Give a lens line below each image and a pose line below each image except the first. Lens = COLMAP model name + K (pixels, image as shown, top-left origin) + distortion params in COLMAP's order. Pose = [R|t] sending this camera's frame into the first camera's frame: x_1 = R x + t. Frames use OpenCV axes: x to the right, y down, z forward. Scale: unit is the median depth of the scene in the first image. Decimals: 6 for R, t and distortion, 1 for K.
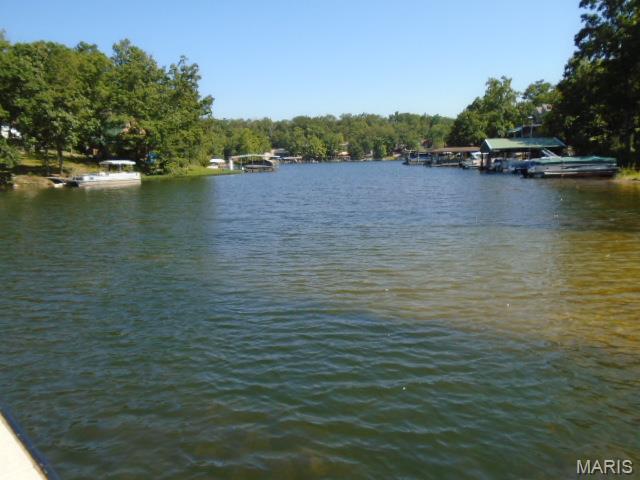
lens RADIAL K [[483.6, 0, 318.0], [0, 483.6, 240.6], [0, 0, 1]] dist [-0.021558, 0.005689]
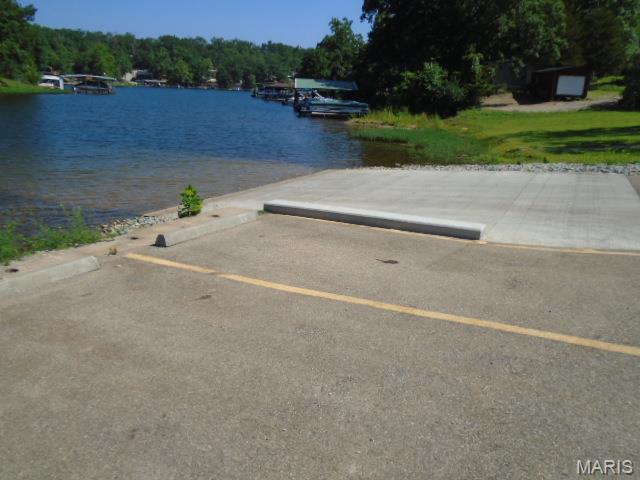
lens RADIAL K [[483.6, 0, 318.0], [0, 483.6, 240.6], [0, 0, 1]] dist [-0.021558, 0.005689]
pose [[0.969330, 0.003197, 0.245741, 0.069453], [-0.036831, 0.990512, 0.132395, 0.004818], [-0.242987, -0.137386, 0.960251, -0.066370]]
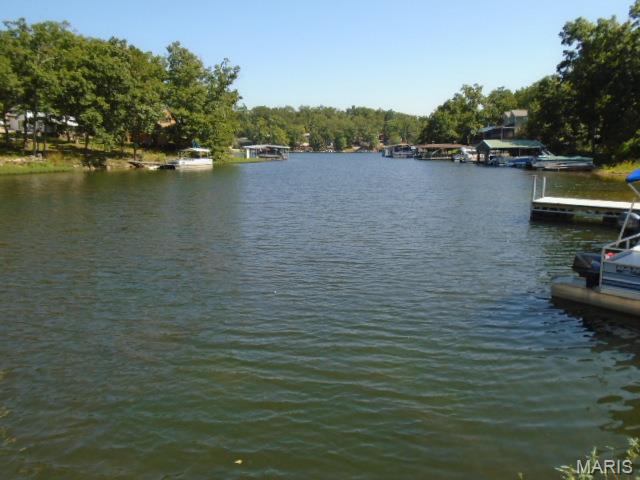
lens RADIAL K [[483.6, 0, 318.0], [0, 483.6, 240.6], [0, 0, 1]] dist [-0.021558, 0.005689]
pose [[0.992837, 0.005221, 0.119364, -0.130919], [-0.007565, 0.999787, 0.019191, 0.019474], [-0.119238, -0.019956, 0.992665, -0.120534]]
